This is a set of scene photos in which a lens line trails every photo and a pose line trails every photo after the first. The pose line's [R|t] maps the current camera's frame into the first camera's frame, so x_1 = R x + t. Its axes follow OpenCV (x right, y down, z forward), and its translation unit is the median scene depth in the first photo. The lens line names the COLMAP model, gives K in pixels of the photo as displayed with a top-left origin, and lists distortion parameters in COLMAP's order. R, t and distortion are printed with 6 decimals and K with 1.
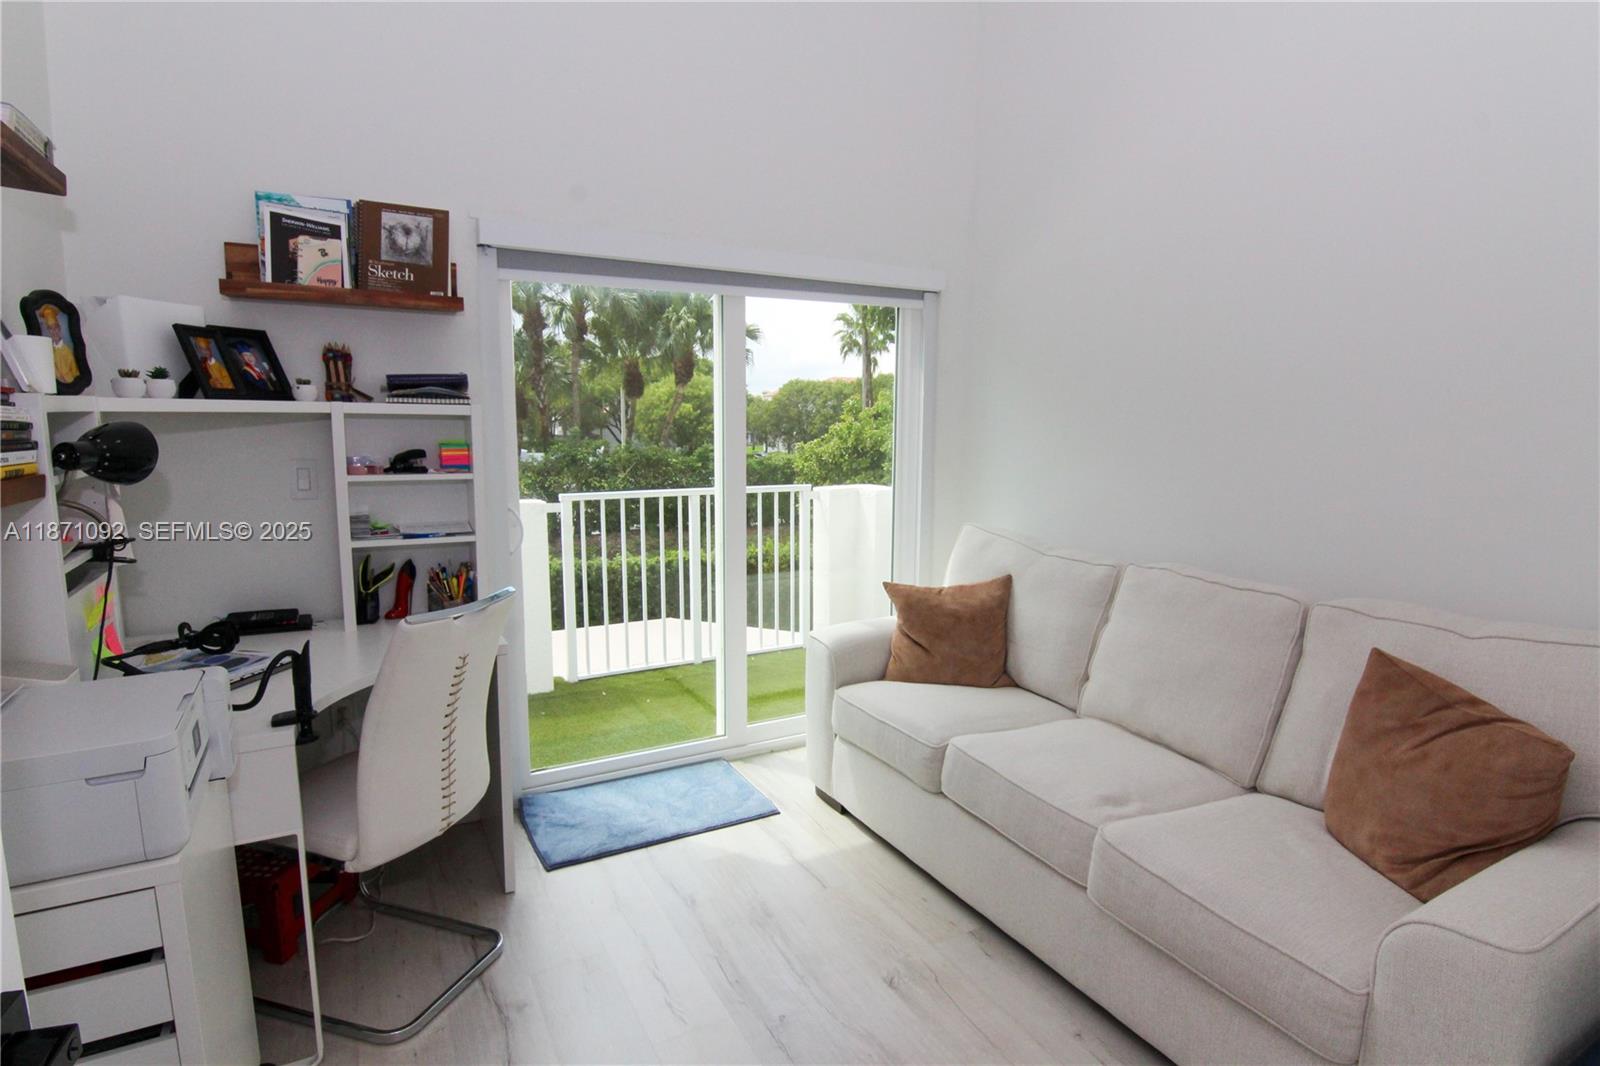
lens RADIAL K [[834.2, 0, 809.1], [0, 834.2, 534.7], [0, 0, 1]] dist [-0.001644, -0.009725]
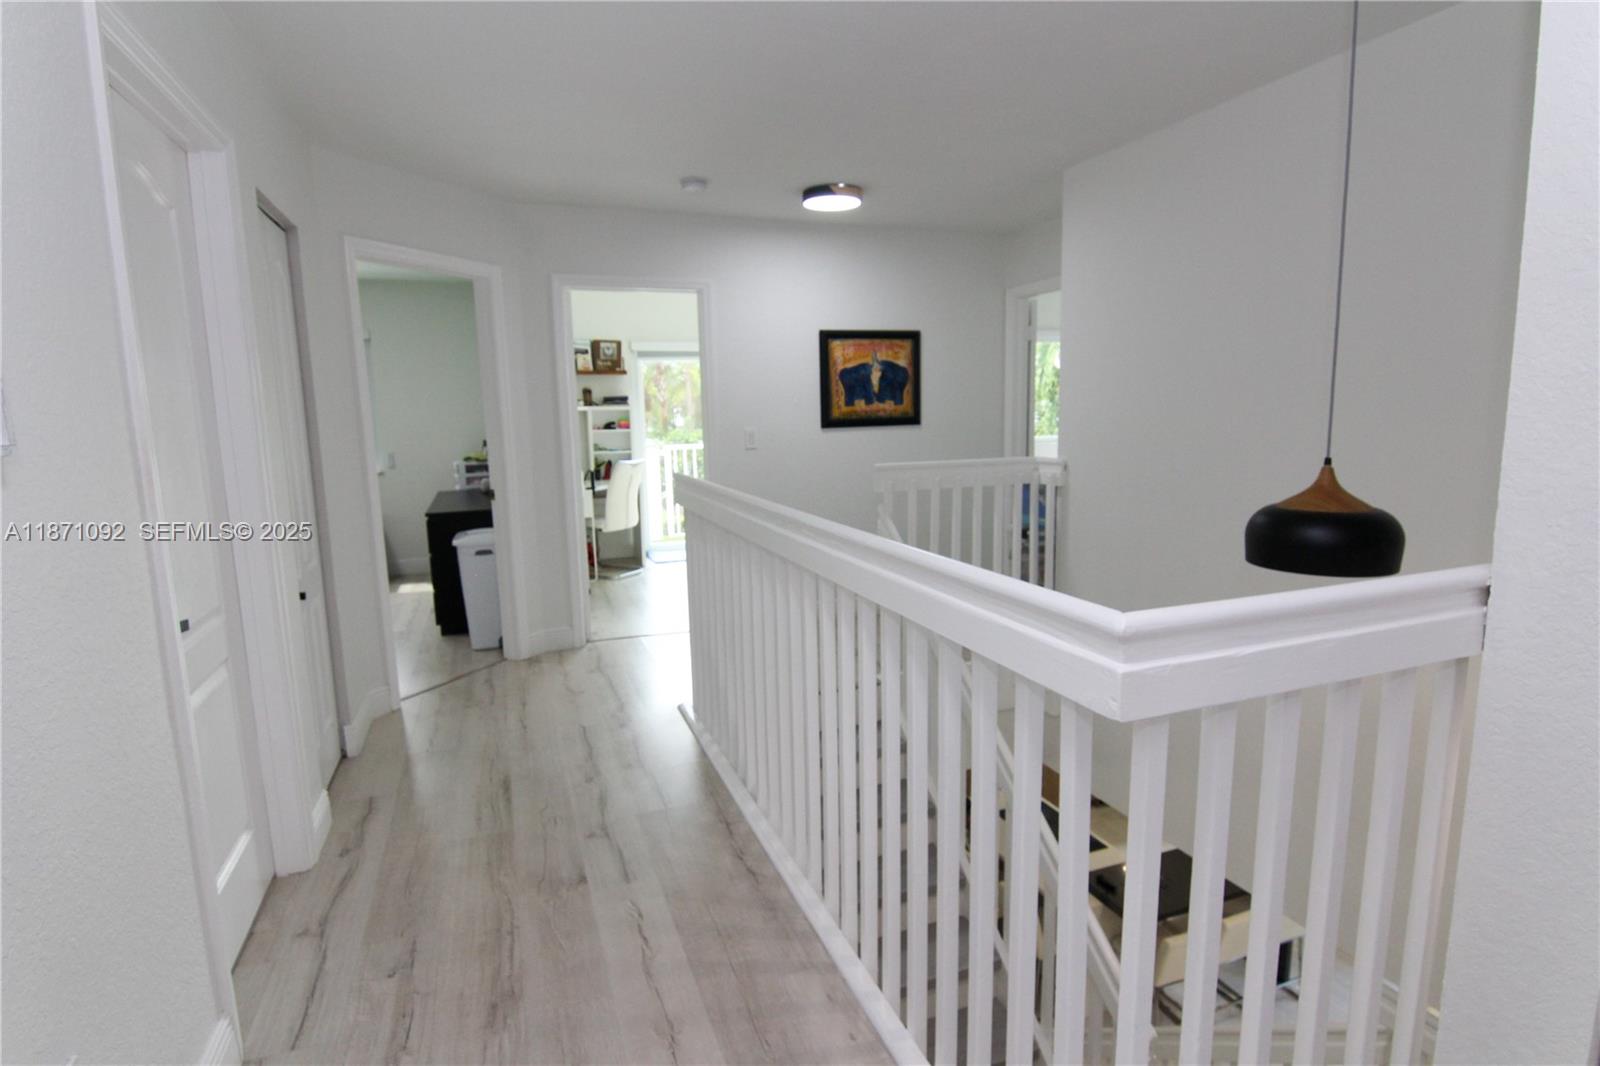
lens RADIAL K [[834.2, 0, 809.1], [0, 834.2, 534.7], [0, 0, 1]] dist [-0.001644, -0.009725]
pose [[0.989944, -0.010370, -0.141081, 0.670188], [0.012757, 0.999790, 0.016028, 0.275211], [0.140886, -0.017666, 0.989868, -1.942596]]
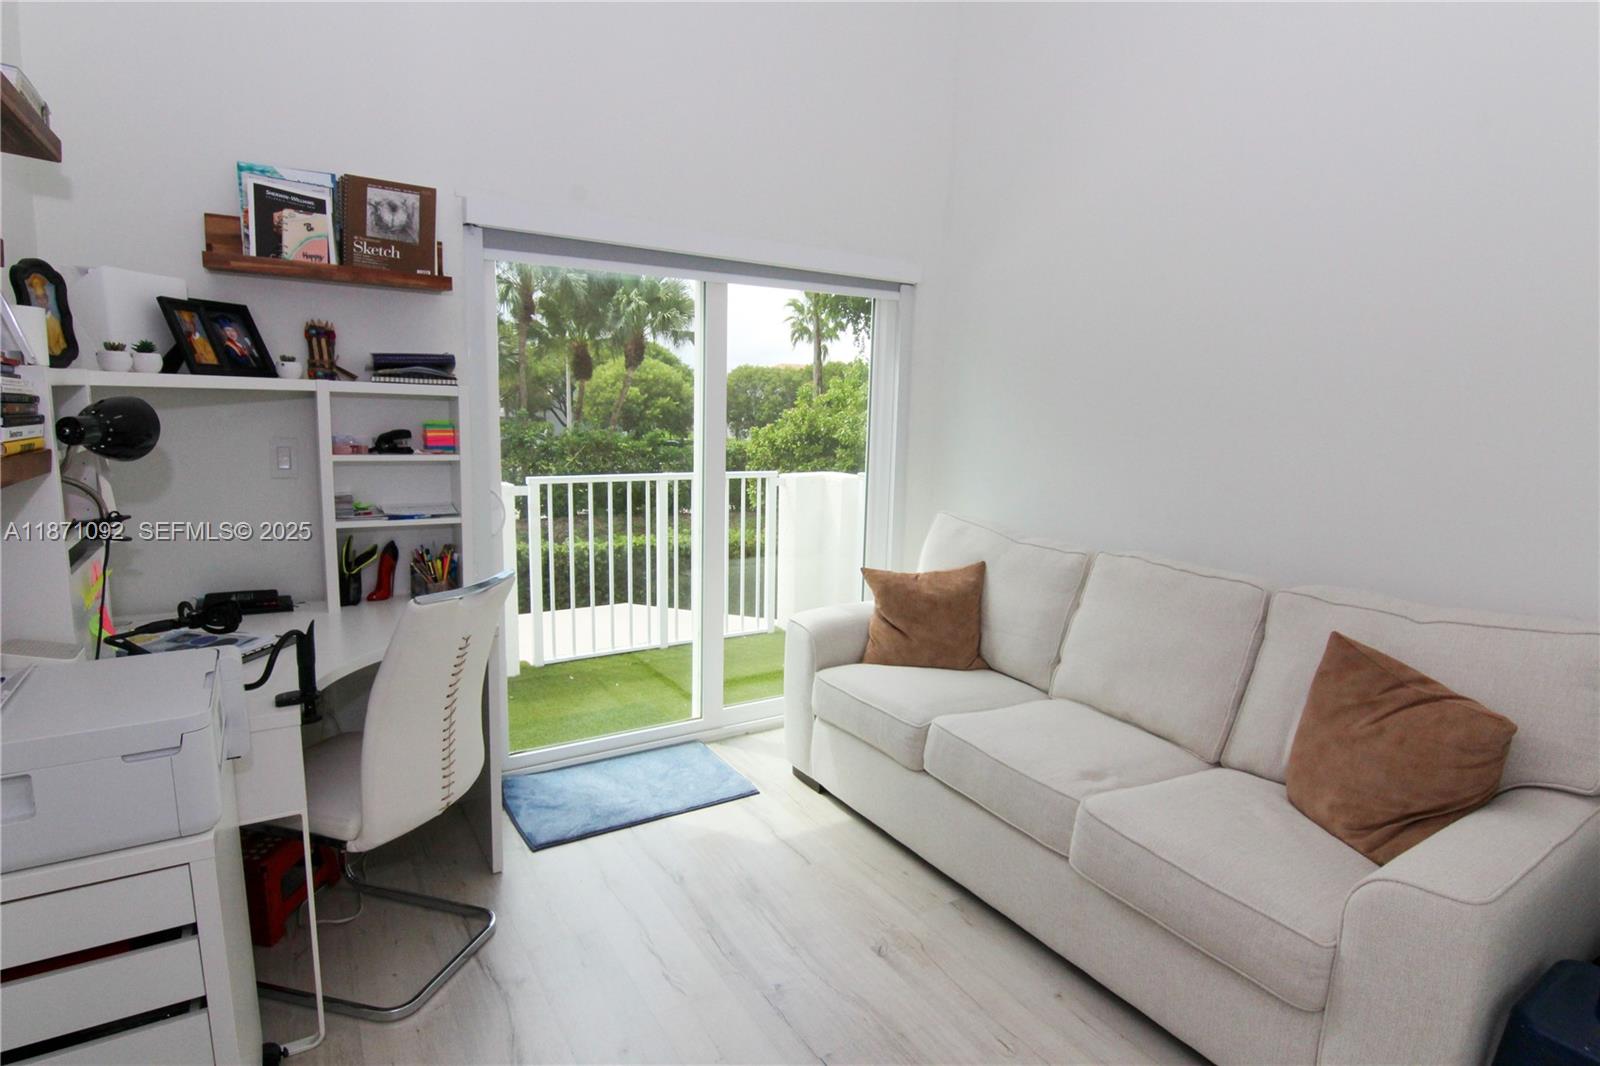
lens RADIAL K [[834.2, 0, 809.1], [0, 834.2, 534.7], [0, 0, 1]] dist [-0.001644, -0.009725]
pose [[0.997897, 0.010260, 0.063997, -0.052317], [-0.011250, 0.999822, 0.015124, 0.001985], [-0.063831, -0.015812, 0.997835, -0.021225]]
